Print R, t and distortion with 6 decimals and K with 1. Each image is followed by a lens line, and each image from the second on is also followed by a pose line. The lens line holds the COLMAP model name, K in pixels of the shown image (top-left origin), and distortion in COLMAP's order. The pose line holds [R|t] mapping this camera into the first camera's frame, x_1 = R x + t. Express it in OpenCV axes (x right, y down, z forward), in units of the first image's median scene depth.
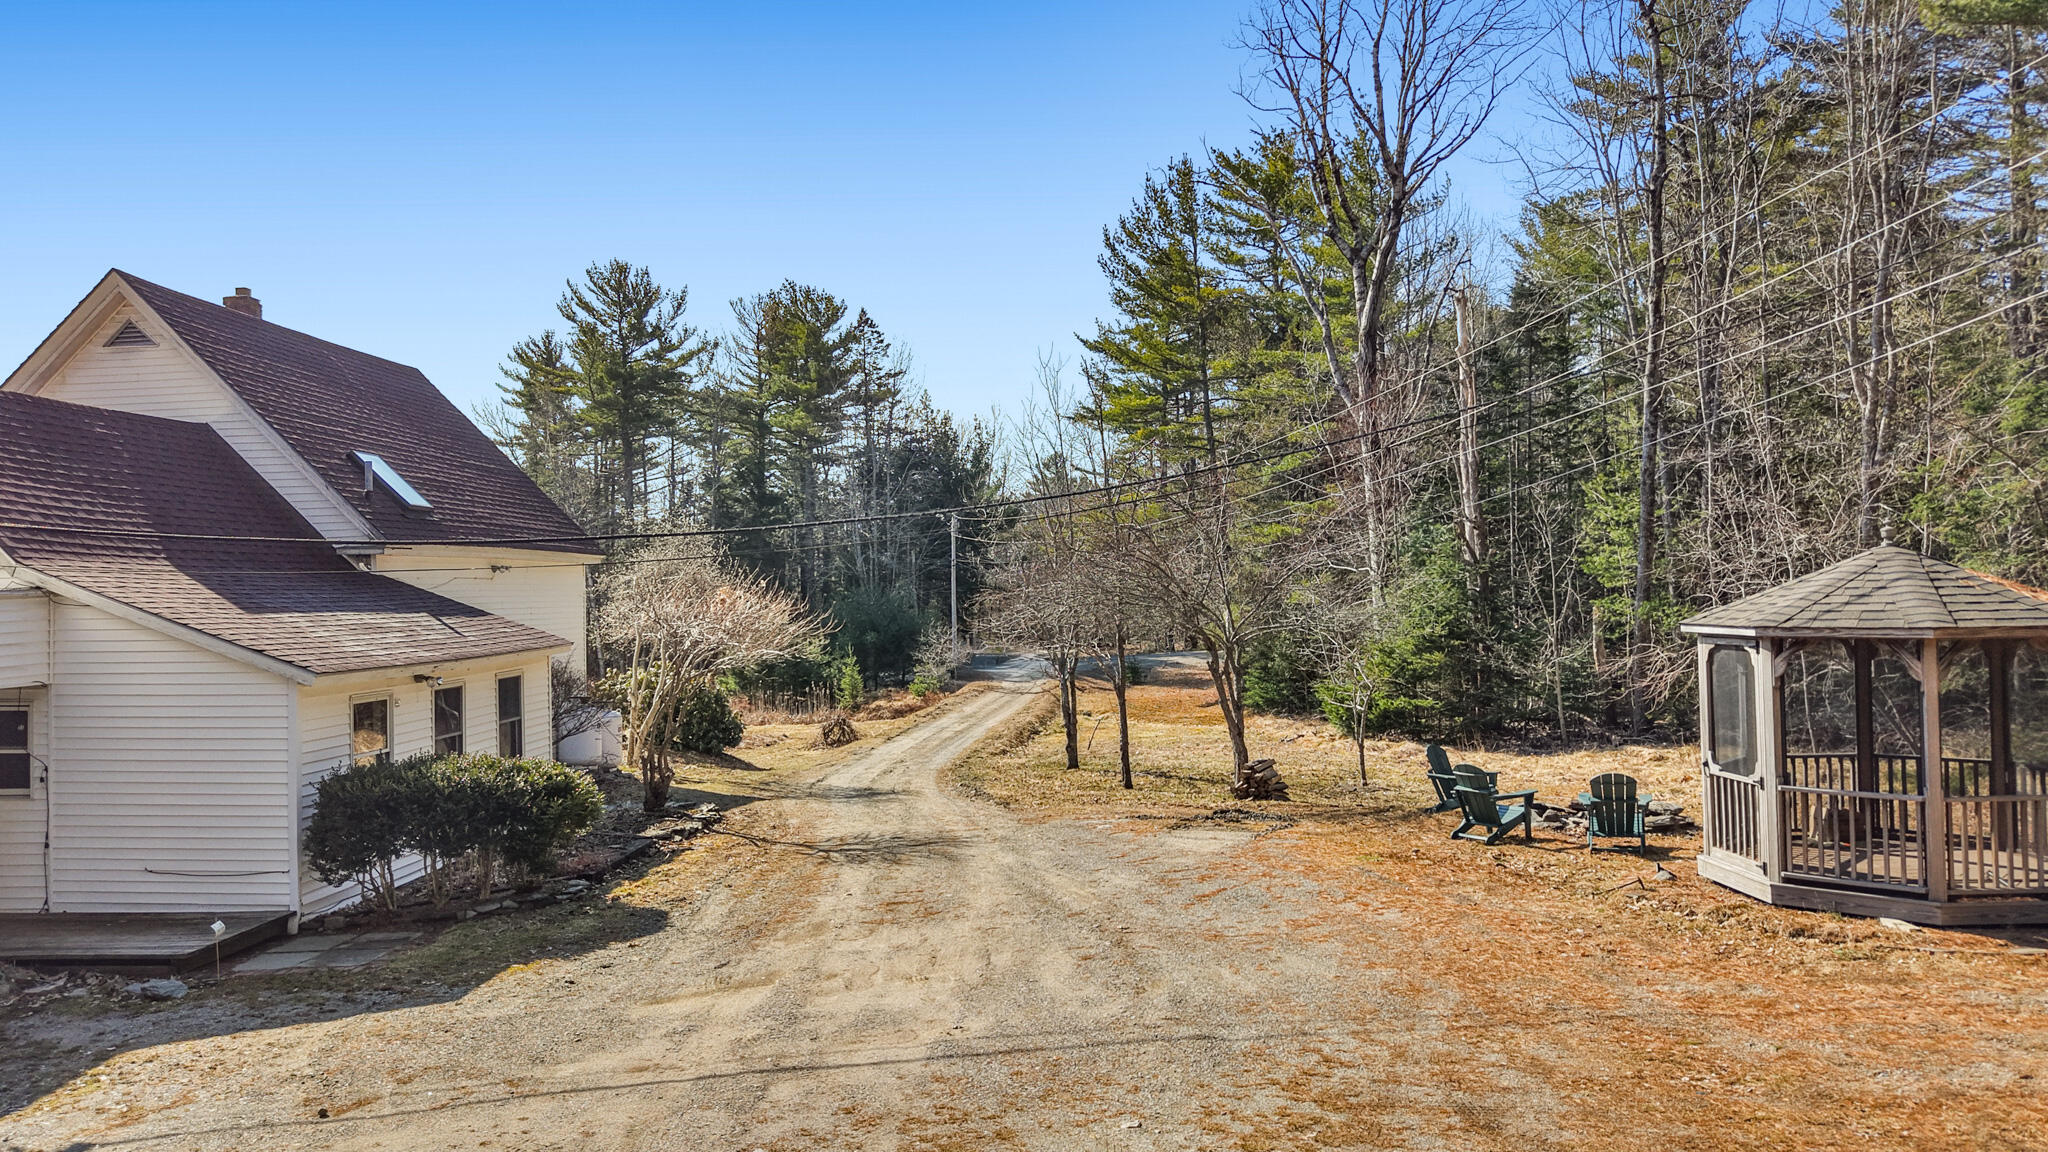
lens RADIAL K [[1393.0, 0, 1024.0], [0, 1393.0, 576.0], [0, 0, 1]] dist [0.004927, -0.008234]
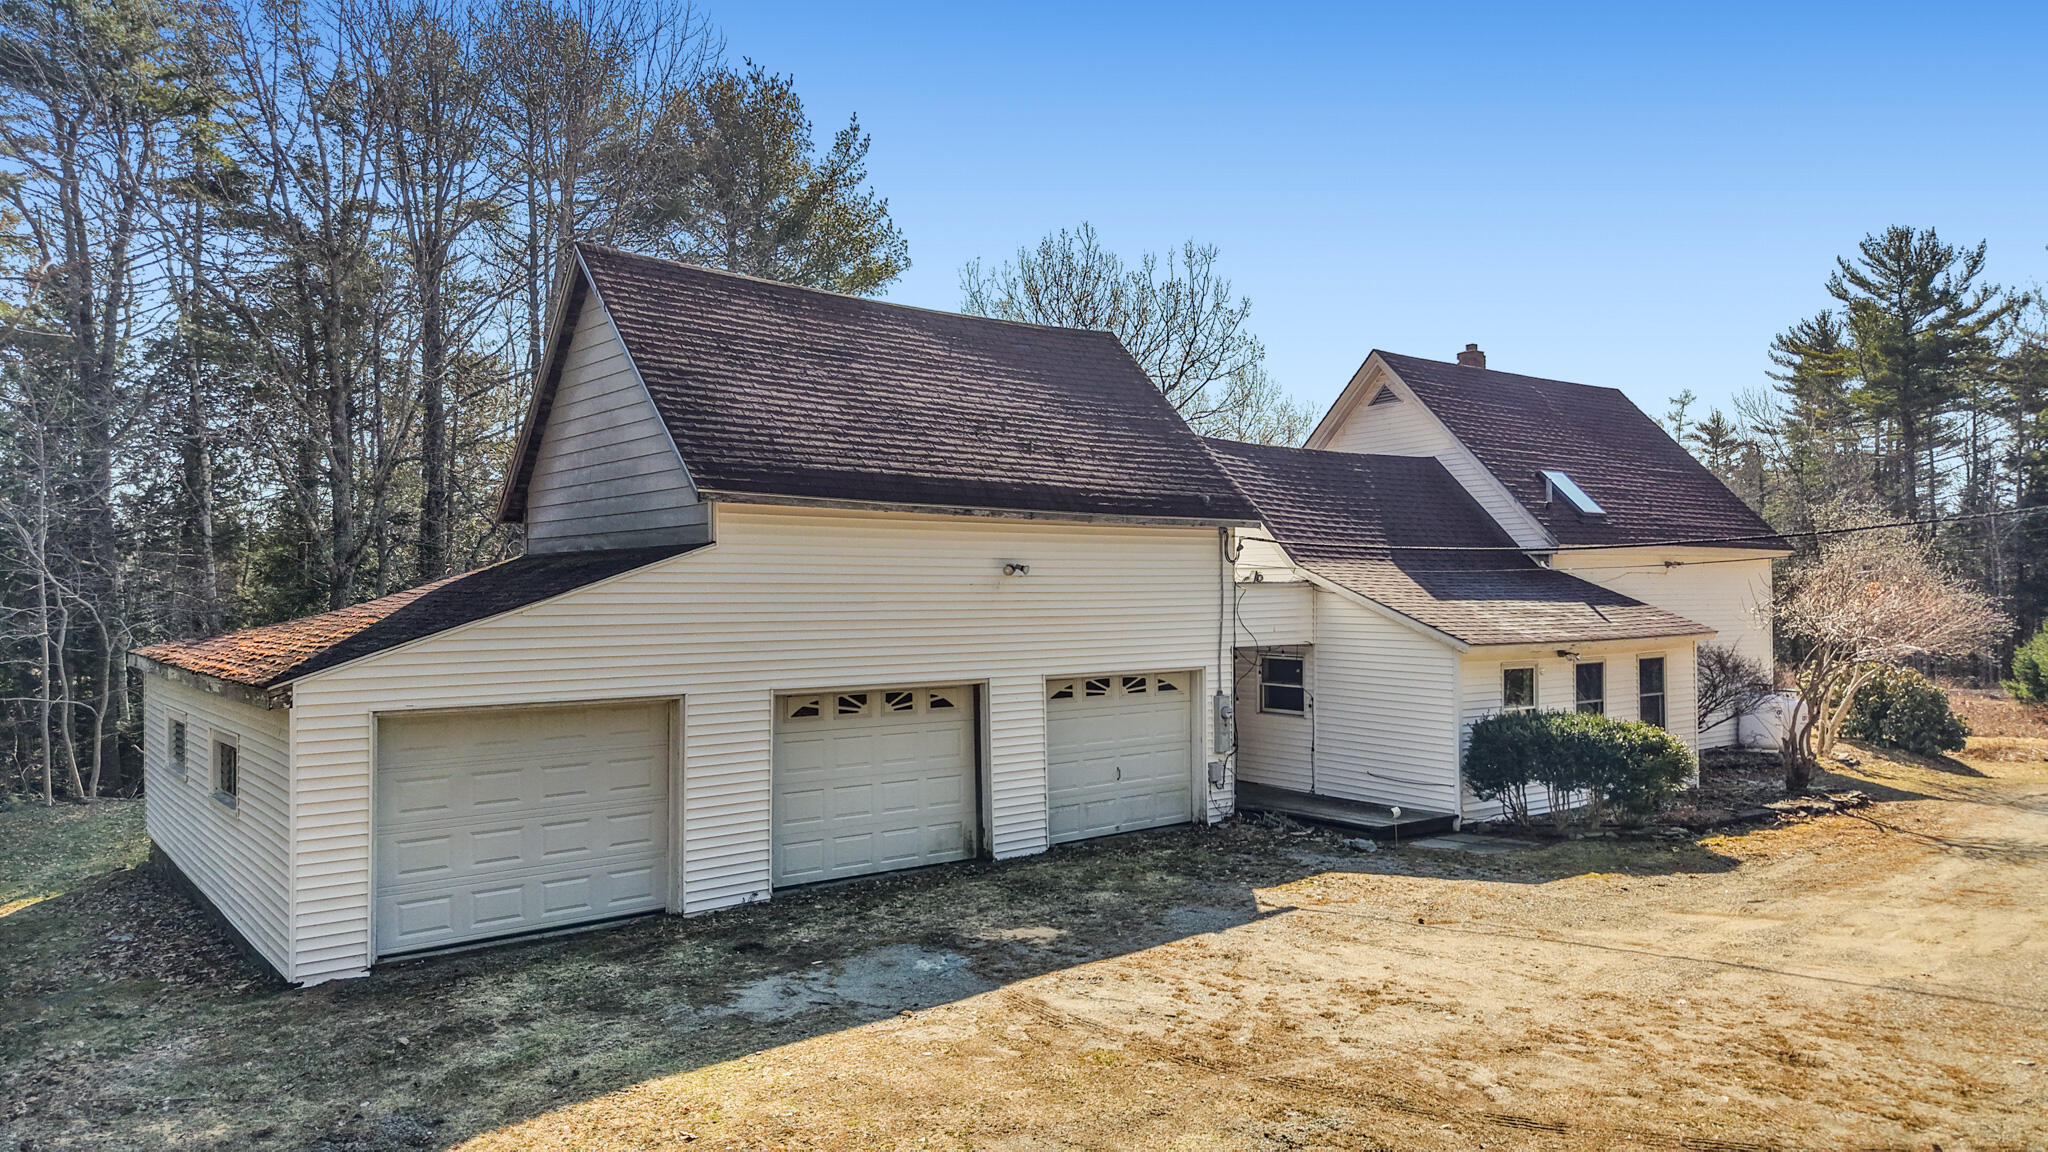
lens RADIAL K [[1329.4, 0, 1024.0], [0, 1329.4, 576.0], [0, 0, 1]] dist [0.040066, -0.042428]
pose [[0.640994, 0.003779, -0.767536, 0.159460], [0.001530, 0.999980, 0.006201, -0.004674], [0.767544, -0.005150, 0.640976, -0.132116]]
